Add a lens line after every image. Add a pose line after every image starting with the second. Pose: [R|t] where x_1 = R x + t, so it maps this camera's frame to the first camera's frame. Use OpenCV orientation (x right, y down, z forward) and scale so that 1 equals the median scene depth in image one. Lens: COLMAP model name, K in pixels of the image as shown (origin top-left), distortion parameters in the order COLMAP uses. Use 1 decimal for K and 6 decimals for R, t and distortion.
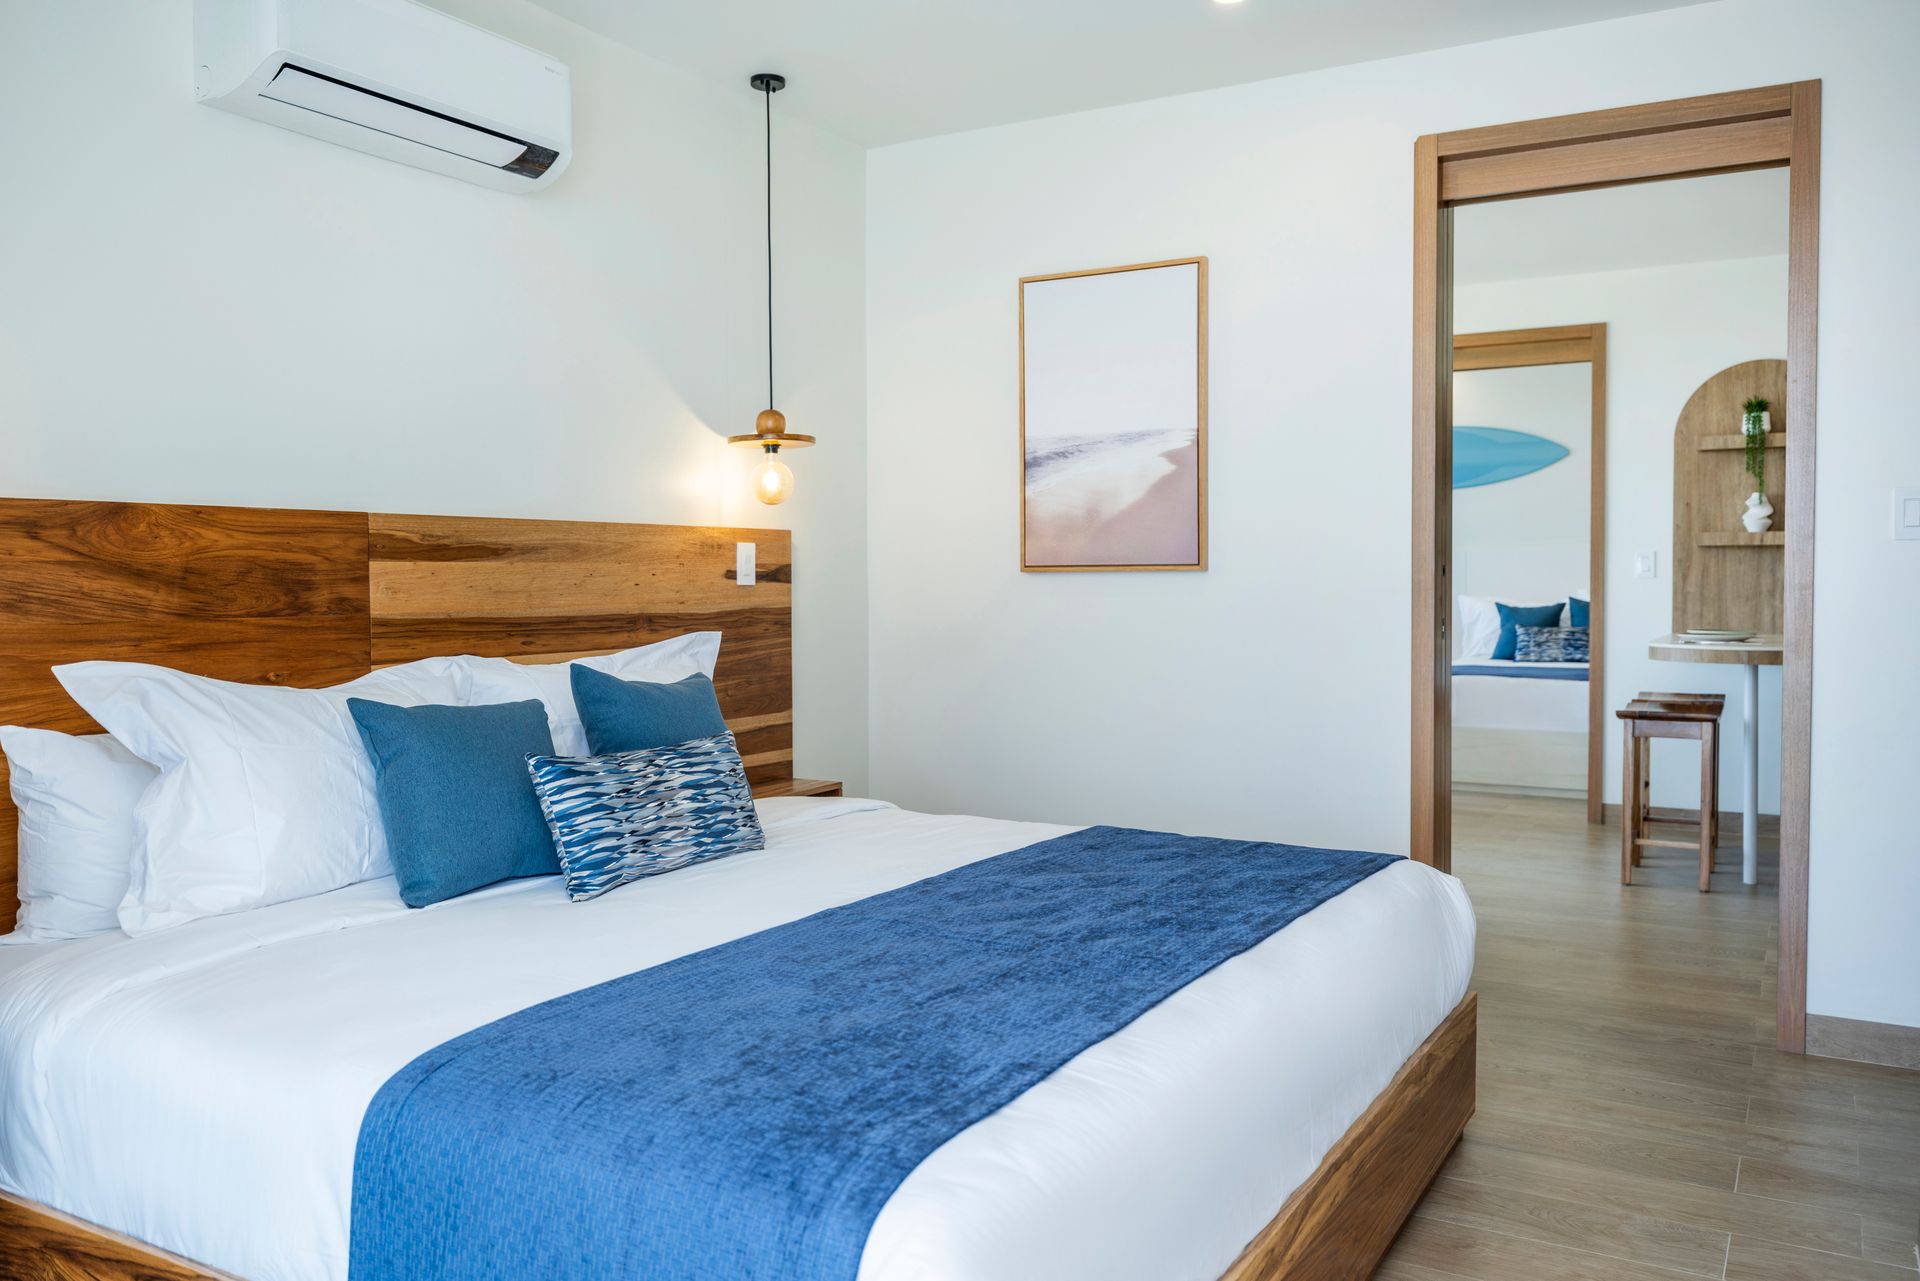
lens RADIAL K [[1505.7, 0, 960.0], [0, 1505.7, 640.5], [0, 0, 1]] dist [-0.004317, -0.003930]
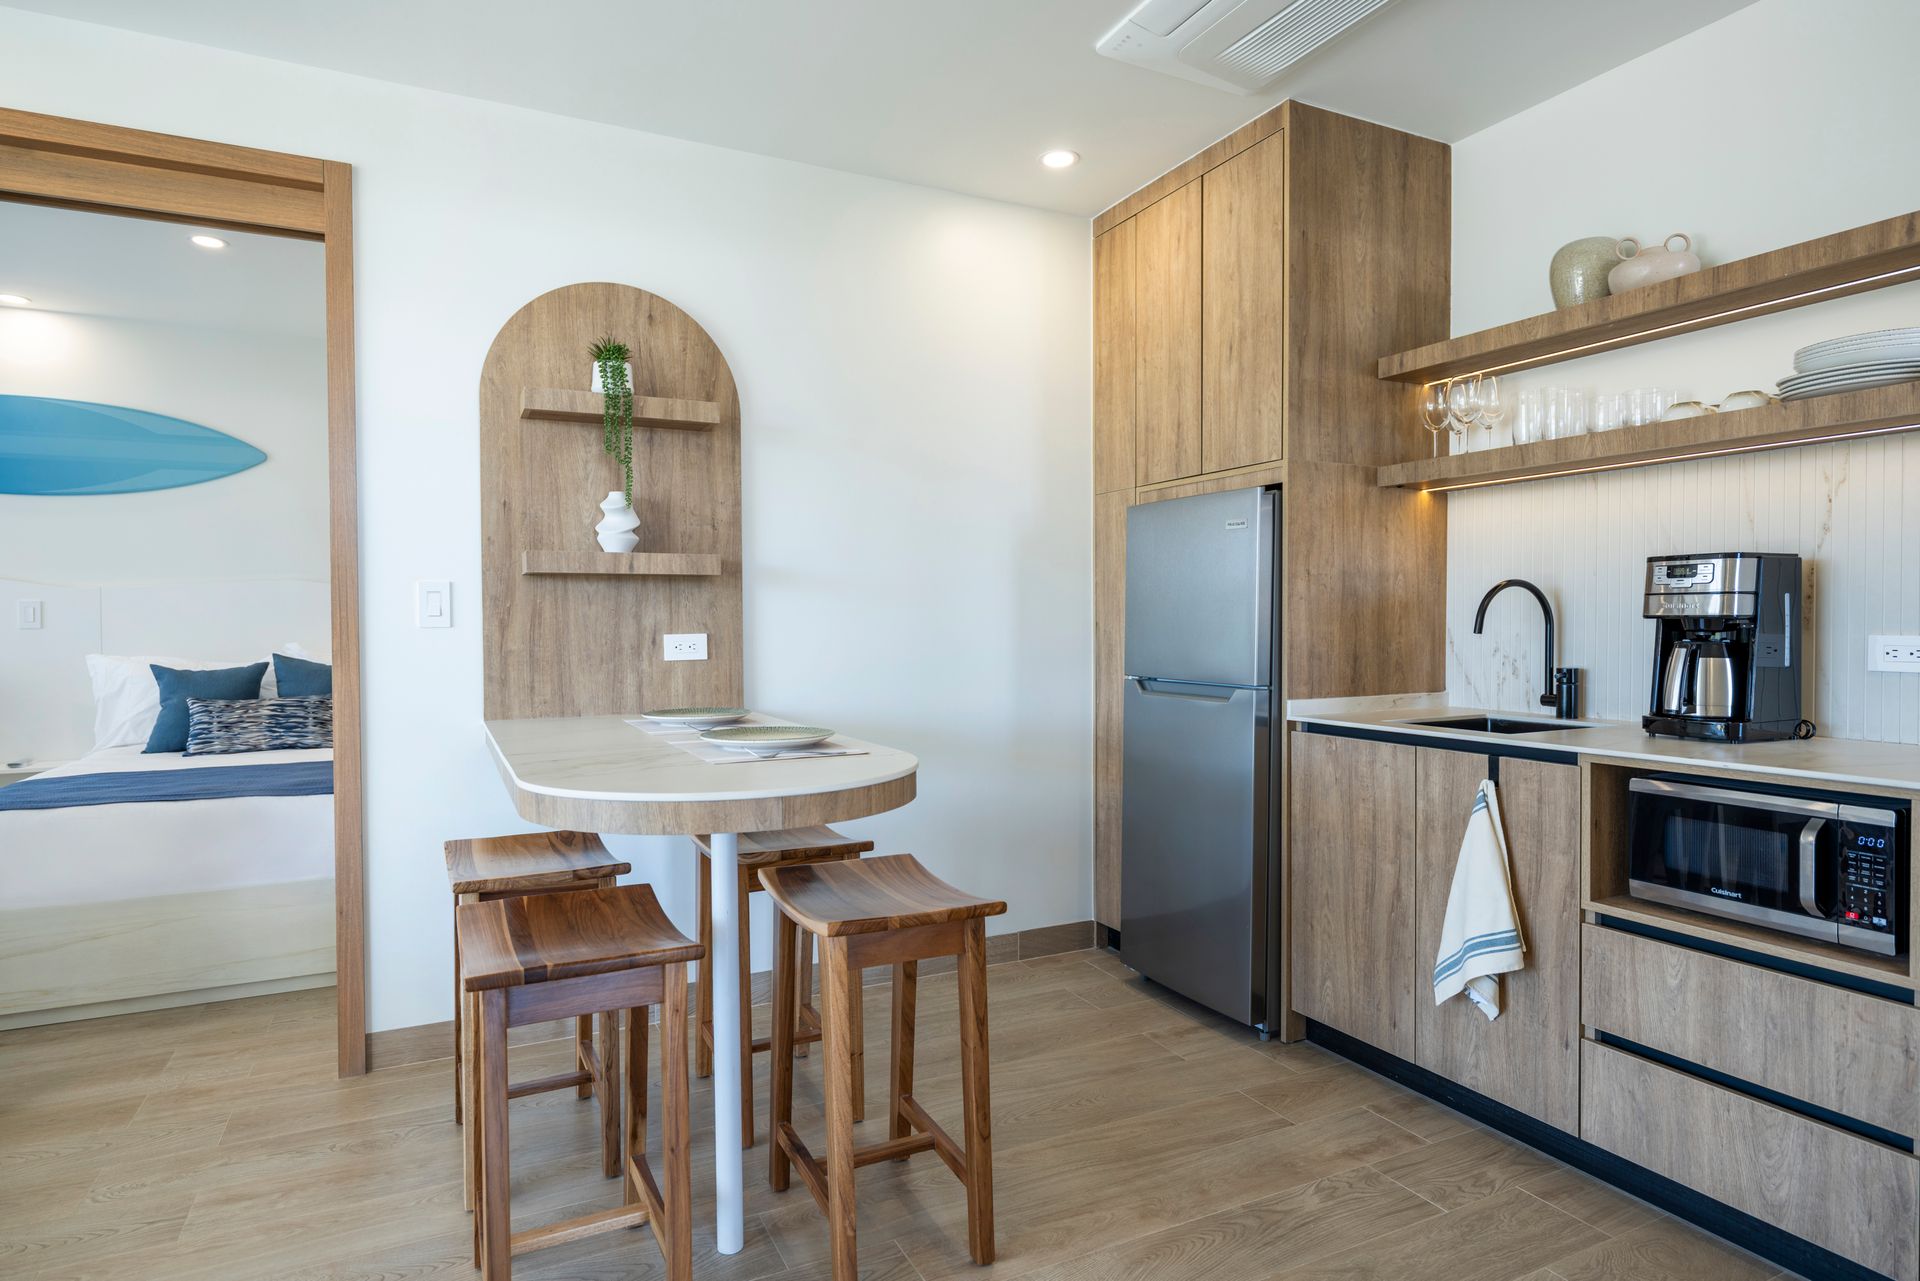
lens RADIAL K [[1019.1, 0, 929.7], [0, 1019.1, 631.6], [0, 0, 1]] dist [-0.003068, -0.001146]
pose [[0.562312, -0.008578, 0.826881, 0.244886], [0.037697, 0.999173, -0.015270, -0.027587], [-0.826066, 0.039758, 0.562170, 0.637331]]
